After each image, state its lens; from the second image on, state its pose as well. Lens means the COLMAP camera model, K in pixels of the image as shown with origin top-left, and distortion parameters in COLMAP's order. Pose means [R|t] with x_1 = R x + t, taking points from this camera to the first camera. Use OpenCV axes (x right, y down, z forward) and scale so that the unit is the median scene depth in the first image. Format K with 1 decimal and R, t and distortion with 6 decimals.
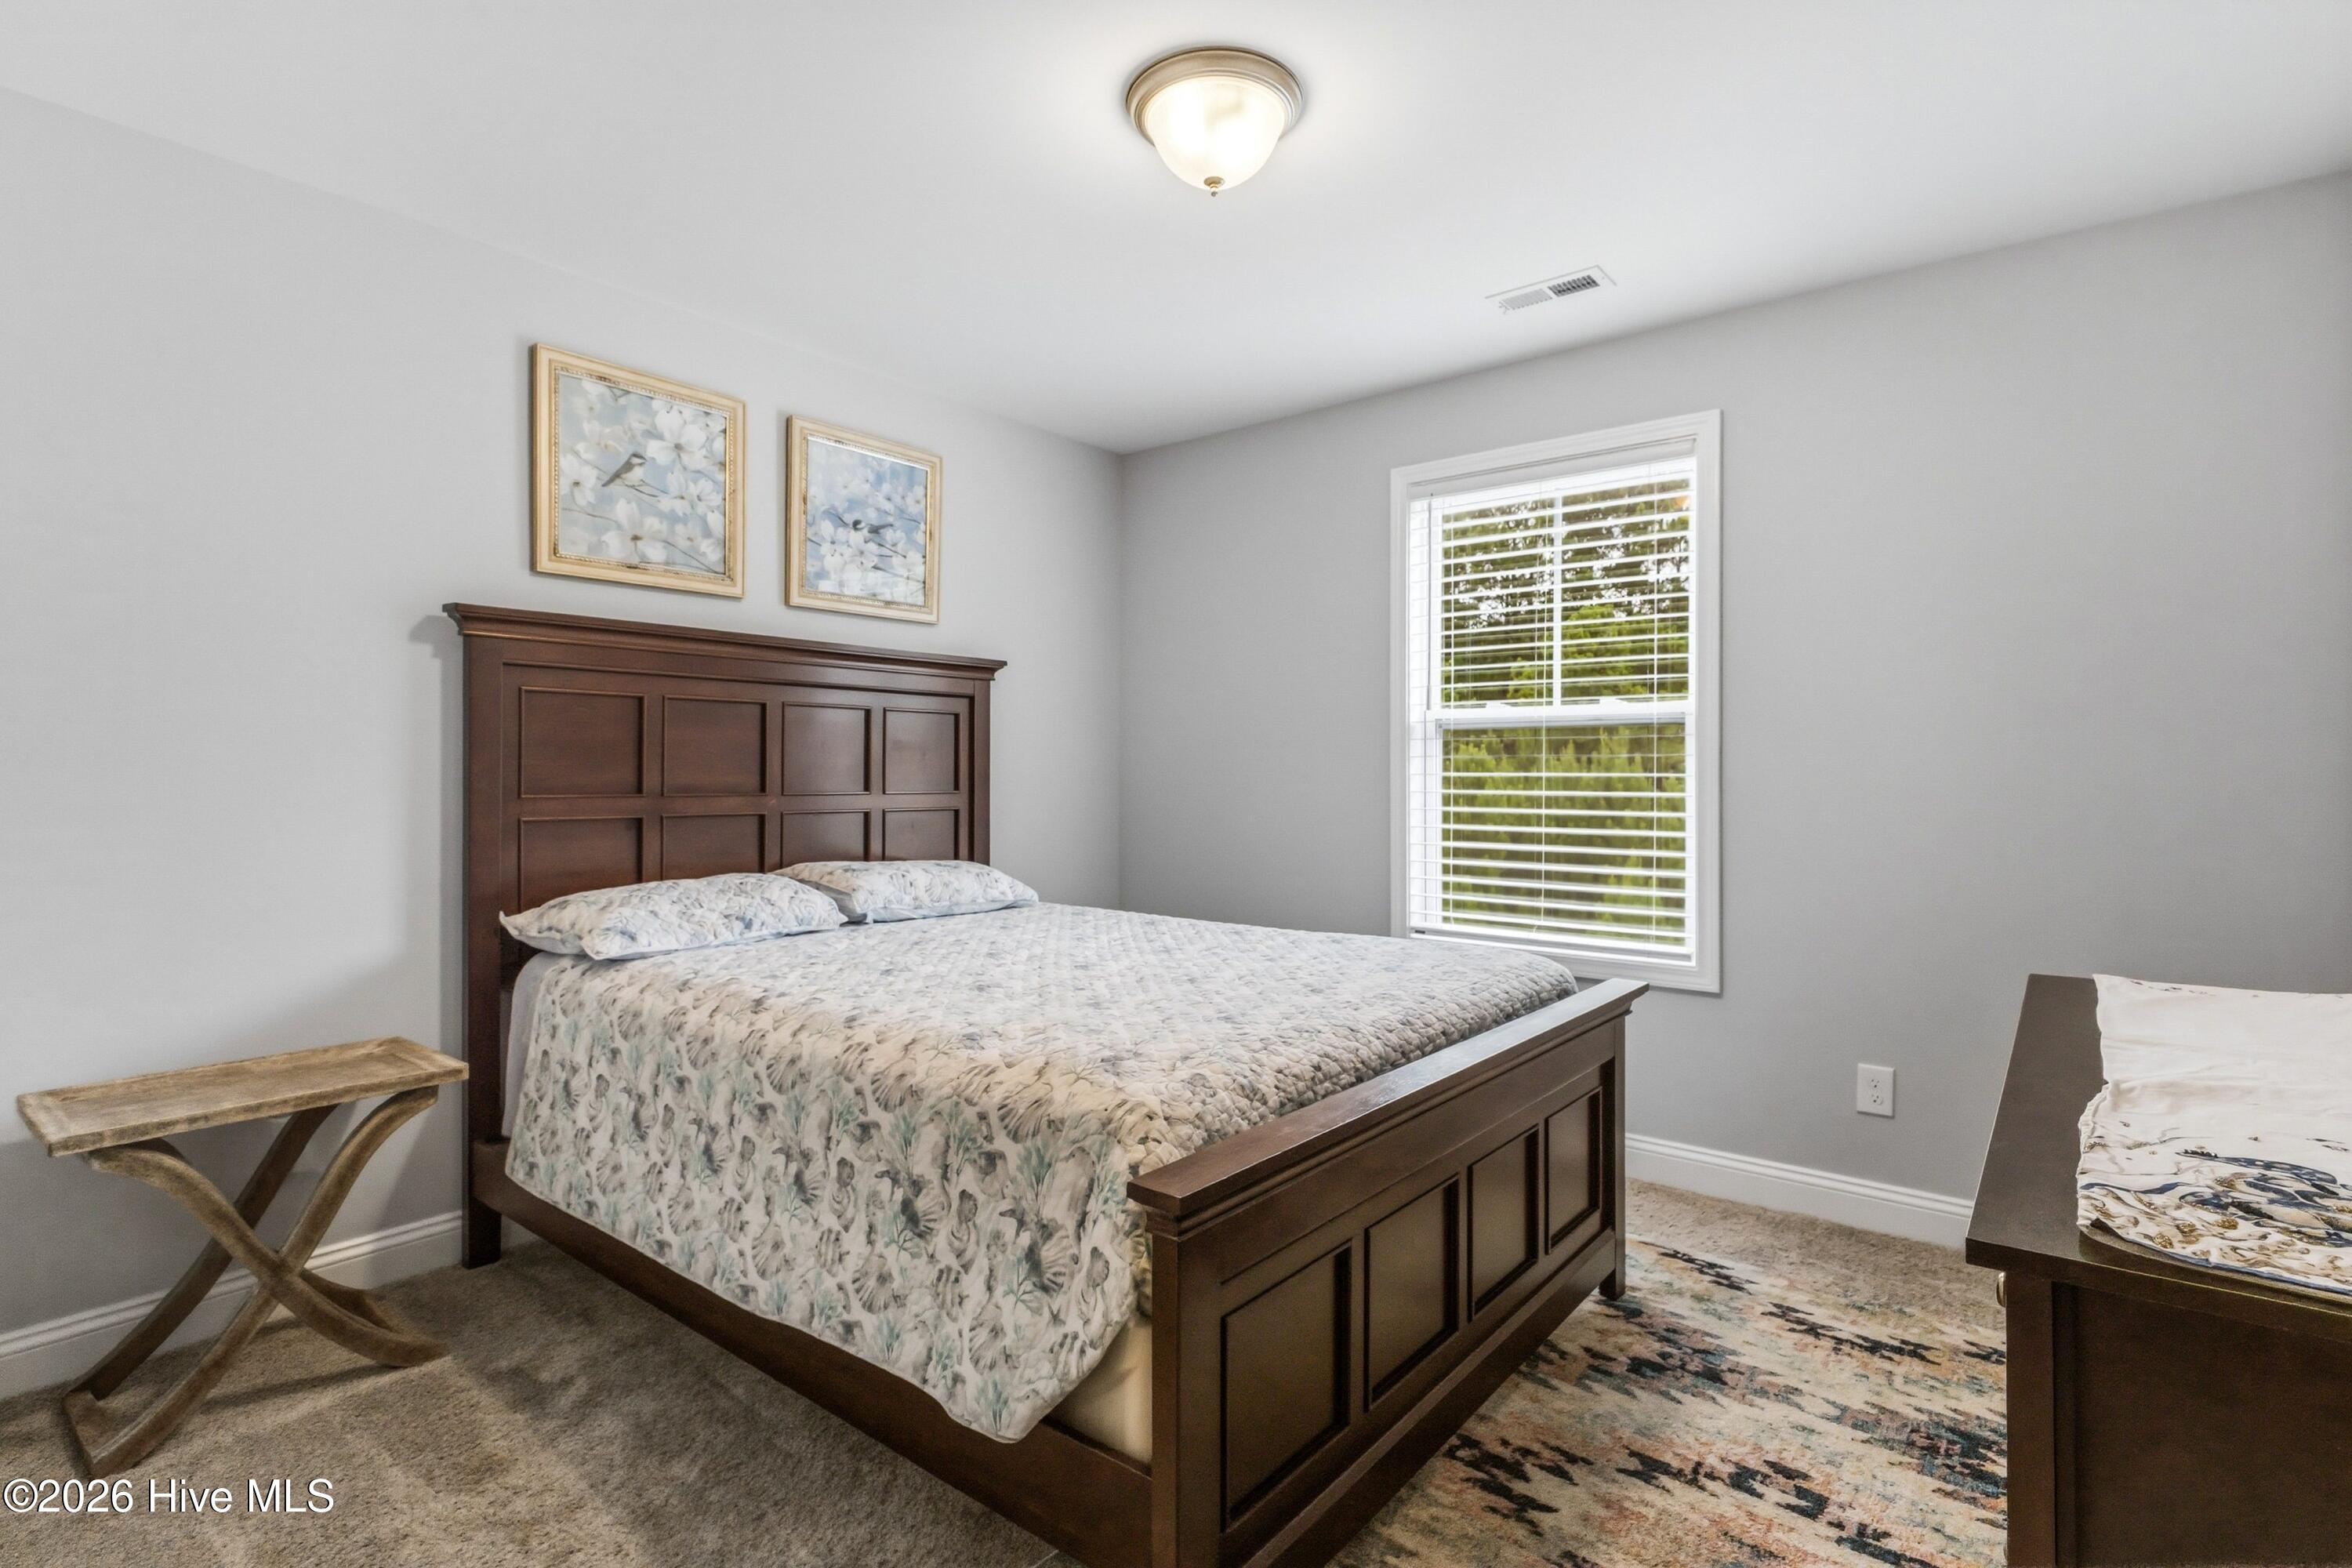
lens RADIAL K [[1143.3, 0, 1184.3], [0, 1143.3, 776.8], [0, 0, 1]] dist [0.002385, 0.000195]
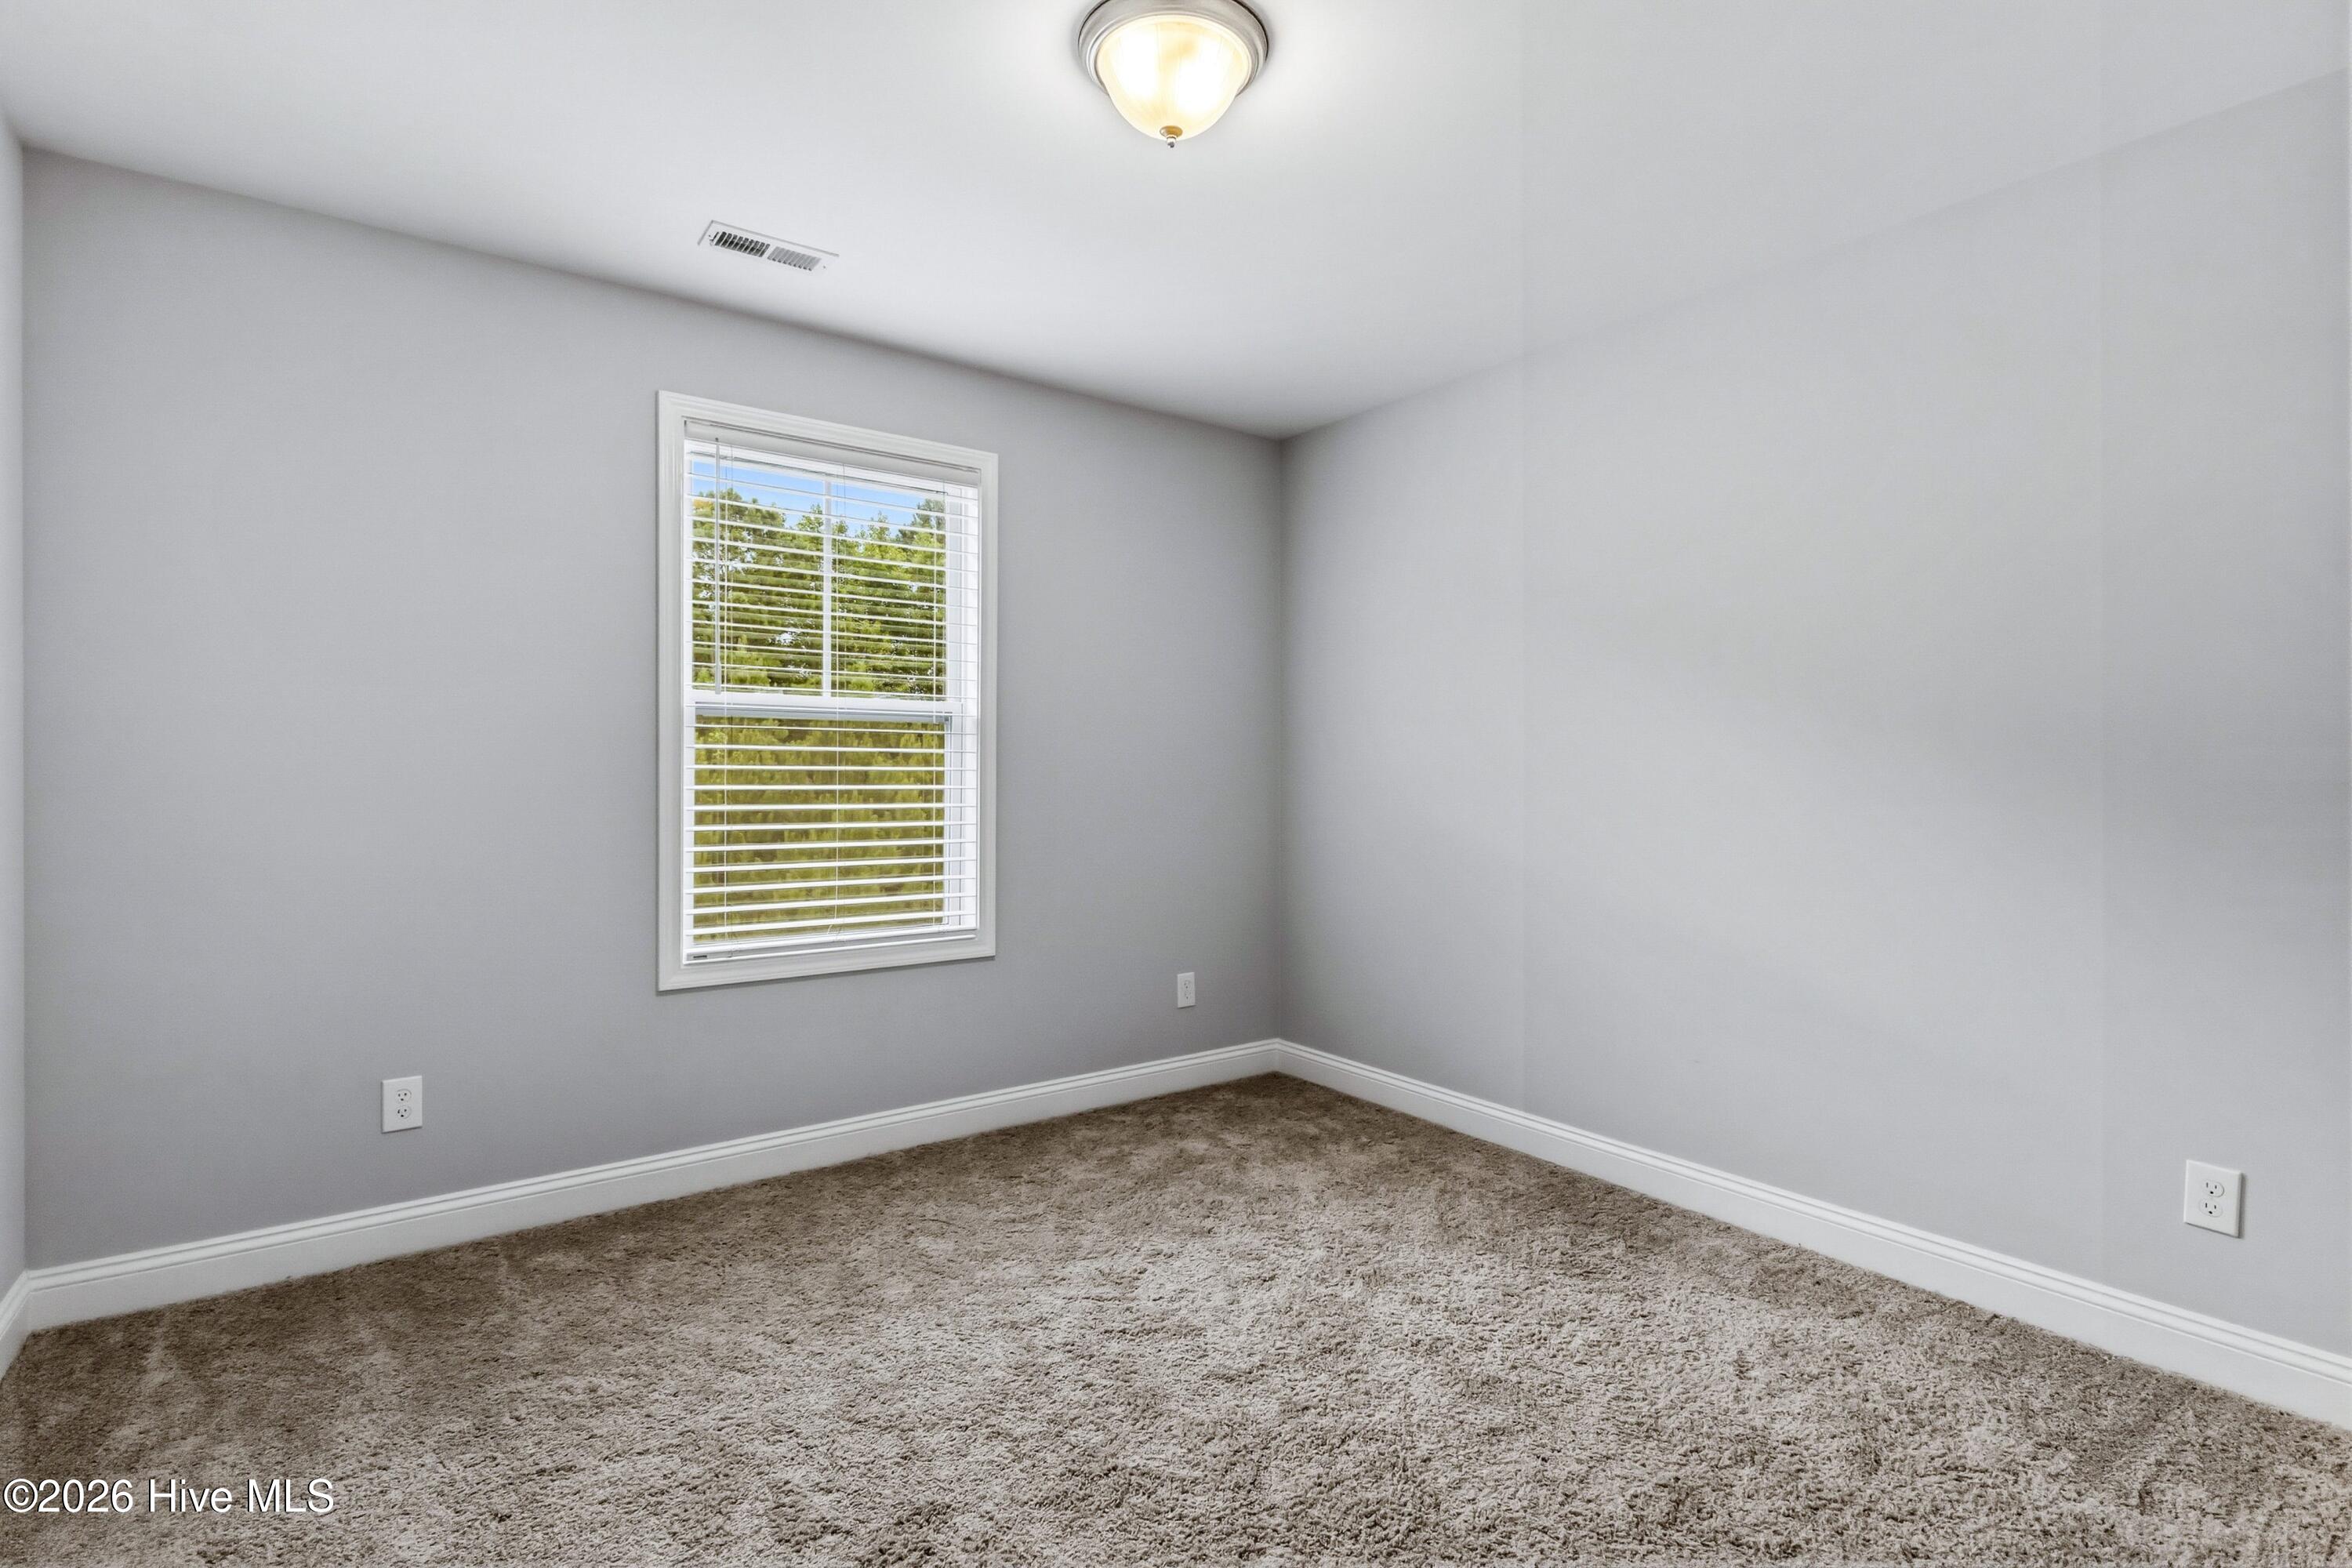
lens RADIAL K [[1143.3, 0, 1184.3], [0, 1143.3, 776.8], [0, 0, 1]] dist [0.002385, 0.000195]
pose [[0.216394, -0.009353, 0.976261, -0.565555], [-0.000587, 0.999953, 0.009710, -0.004409], [-0.976306, -0.002674, 0.216378, 0.505855]]
